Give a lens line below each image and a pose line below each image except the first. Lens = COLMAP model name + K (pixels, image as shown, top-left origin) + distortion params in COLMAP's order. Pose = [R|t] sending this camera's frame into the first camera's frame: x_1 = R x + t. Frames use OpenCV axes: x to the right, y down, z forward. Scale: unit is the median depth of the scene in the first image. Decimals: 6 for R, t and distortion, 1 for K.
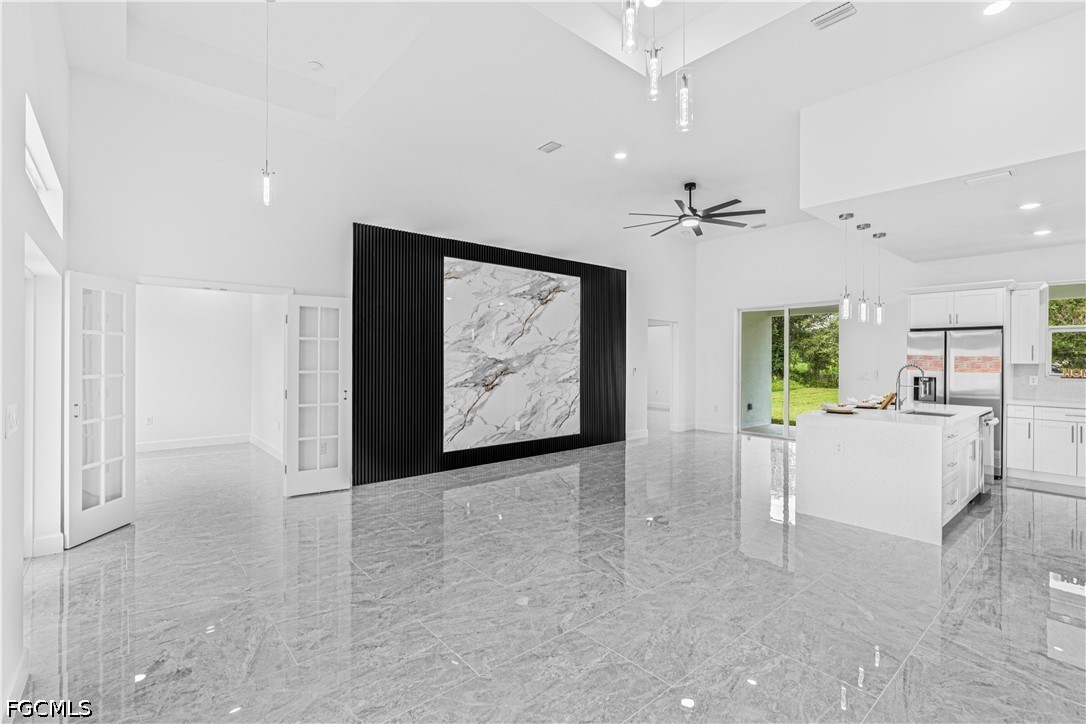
lens RADIAL K [[492.2, 0, 543.4], [0, 492.2, 357.0], [0, 0, 1]] dist [-0.009810, 0.001645]
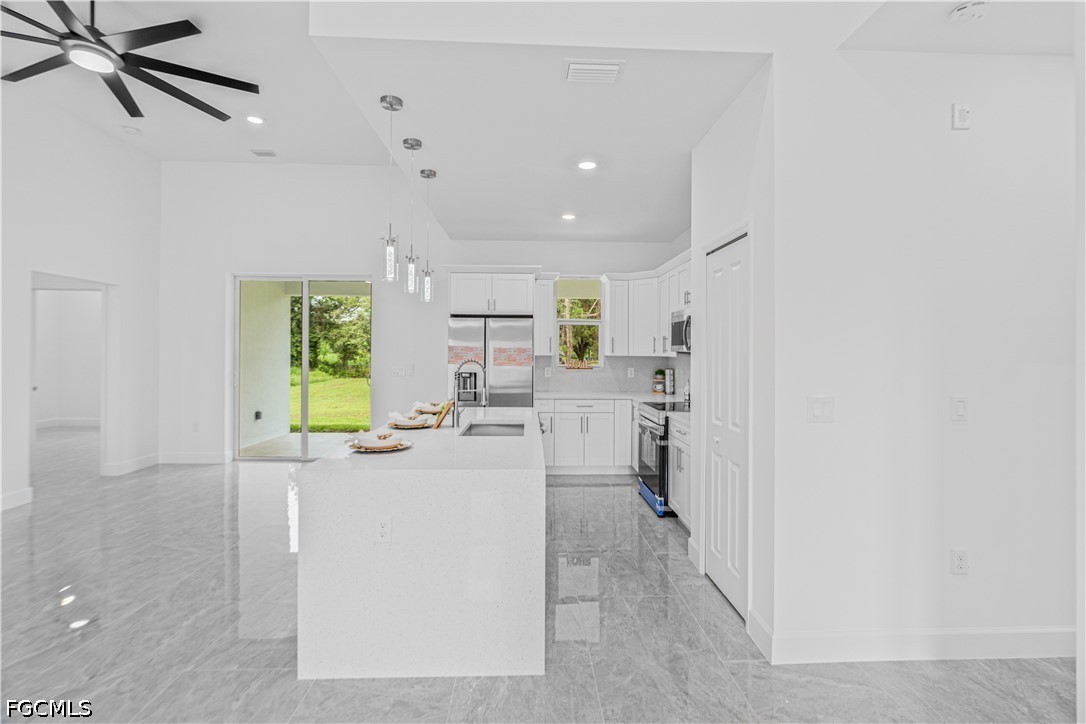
lens RADIAL K [[492.2, 0, 538.6], [0, 492.2, 349.9], [0, 0, 1]] dist [-0.009810, 0.001645]
pose [[0.635608, 0.001251, 0.772011, 0.216118], [-0.004682, 0.999987, 0.002234, 0.000323], [-0.771998, -0.005034, 0.635606, 0.380982]]
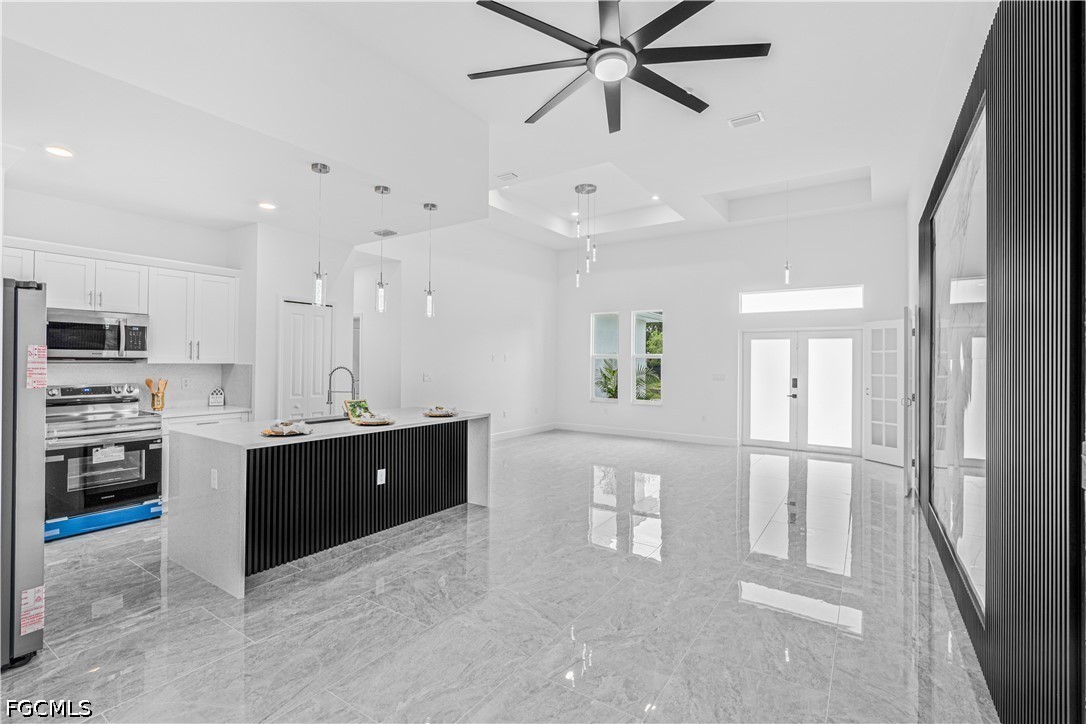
lens RADIAL K [[492.2, 0, 533.3], [0, 492.2, 356.8], [0, 0, 1]] dist [-0.009810, 0.001645]
pose [[-0.967458, -0.014690, -0.252603, 0.509800], [-0.012652, 0.999873, -0.009692, 0.002165], [0.252714, -0.006180, -0.967521, 1.503793]]
